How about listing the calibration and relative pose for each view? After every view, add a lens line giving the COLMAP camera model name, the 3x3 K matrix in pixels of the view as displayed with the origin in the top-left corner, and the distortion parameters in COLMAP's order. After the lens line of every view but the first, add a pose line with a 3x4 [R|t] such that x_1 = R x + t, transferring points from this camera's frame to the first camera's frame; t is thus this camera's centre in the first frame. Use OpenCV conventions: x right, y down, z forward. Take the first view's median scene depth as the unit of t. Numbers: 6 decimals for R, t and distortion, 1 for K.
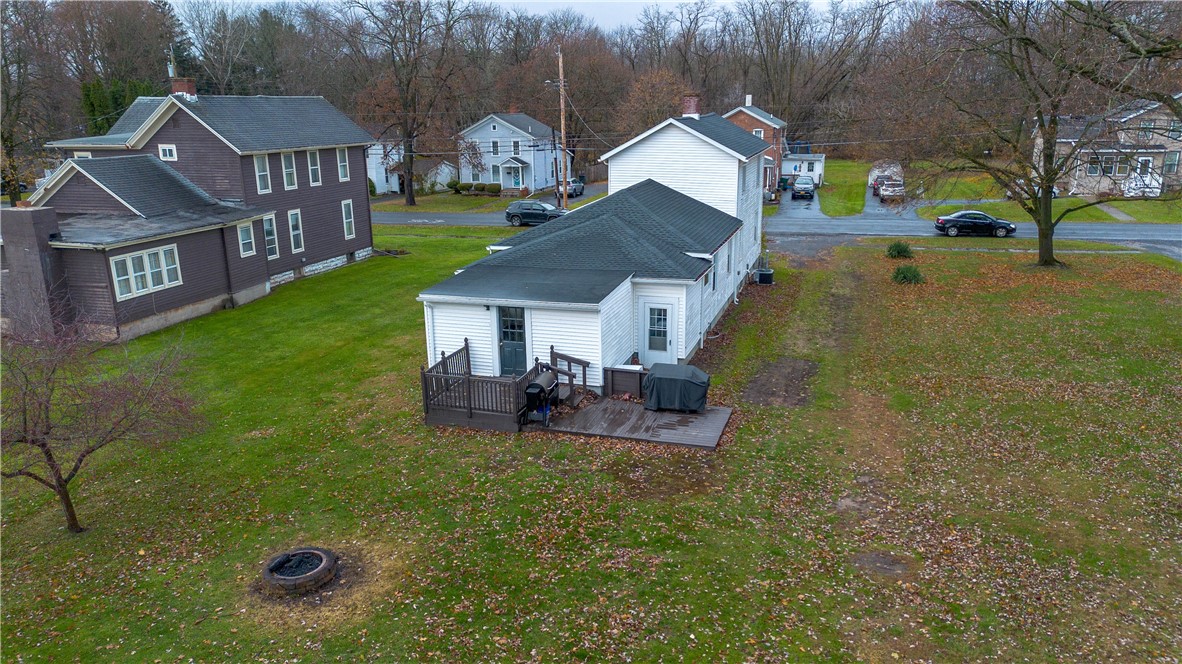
lens RADIAL K [[826.0, 0, 588.5], [0, 826.0, 337.7], [0, 0, 1]] dist [0.082339, -0.096364]
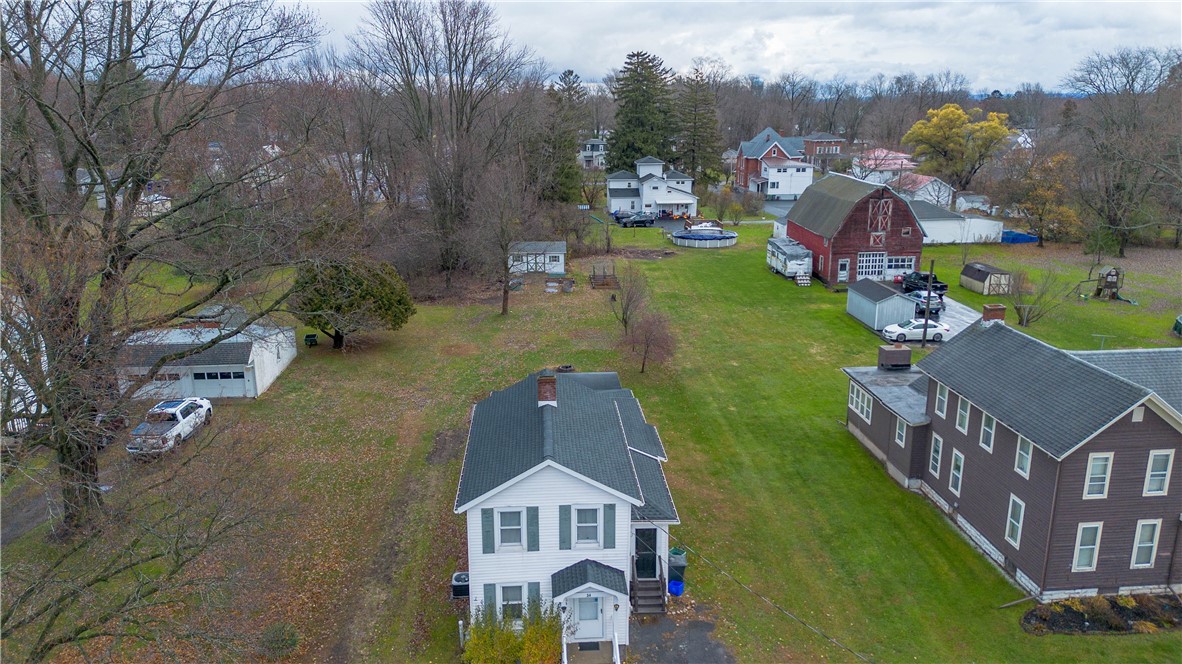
lens RADIAL K [[826.0, 0, 588.5], [0, 826.0, 337.7], [0, 0, 1]] dist [0.082339, -0.096364]
pose [[-0.932839, 0.116623, -0.340896, 0.373805], [-0.076749, 0.860126, 0.504274, -0.777876], [0.352024, 0.496570, -0.793409, 1.696722]]
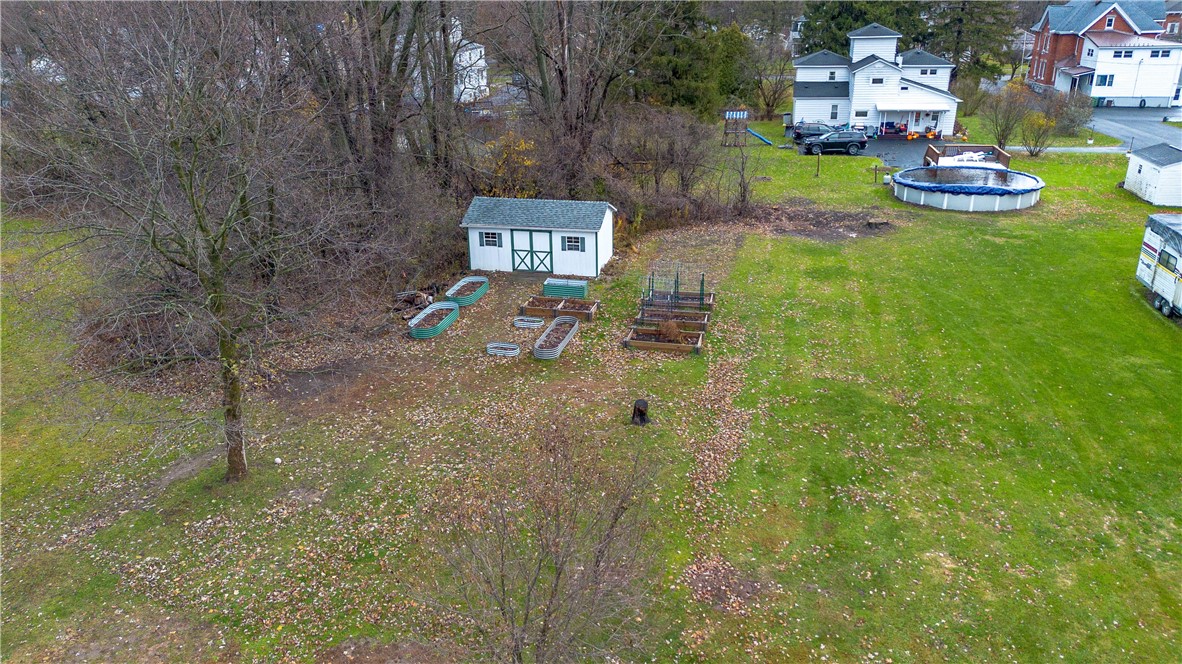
lens RADIAL K [[840.7, 0, 591.0], [0, 840.7, 332.0], [0, 0, 1]] dist [0.070783, -0.064194]
pose [[-0.994379, 0.066675, -0.082244, -0.362582], [0.004190, 0.800972, 0.598687, -0.247198], [0.105792, 0.594978, -0.796749, 0.436635]]
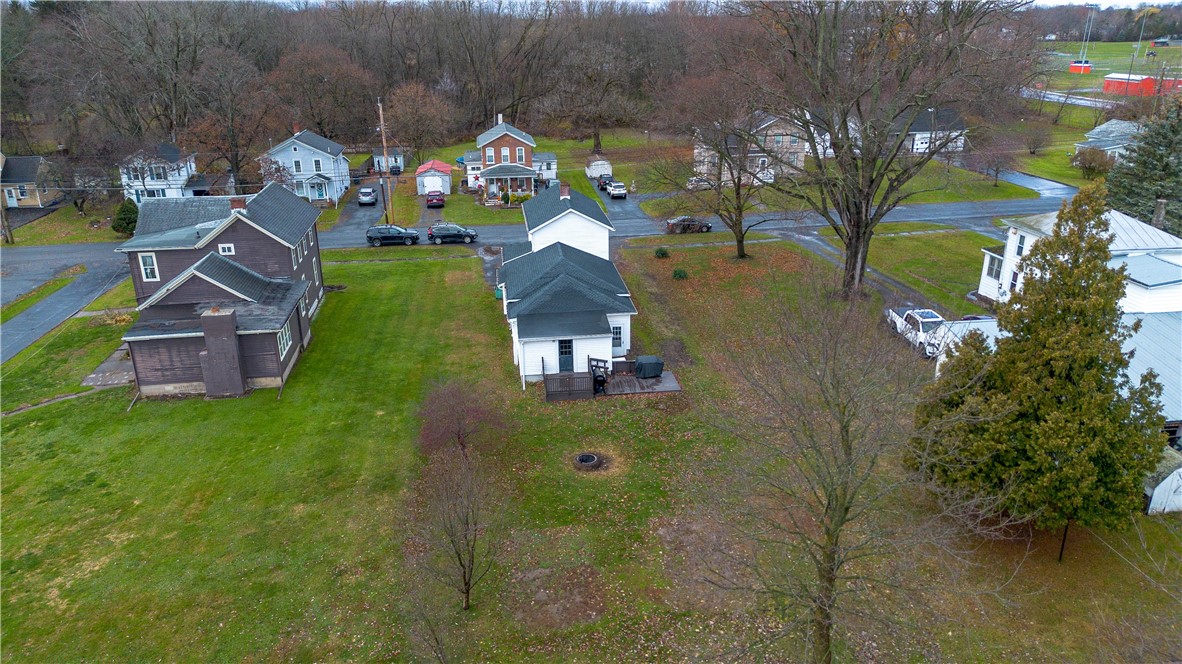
lens RADIAL K [[826.0, 0, 588.5], [0, 826.0, 337.7], [0, 0, 1]] dist [0.082339, -0.096364]
pose [[0.909734, -0.143011, 0.389784, -0.533200], [0.110356, 0.988325, 0.105050, -0.158385], [-0.400257, -0.052552, 0.914895, -0.570412]]
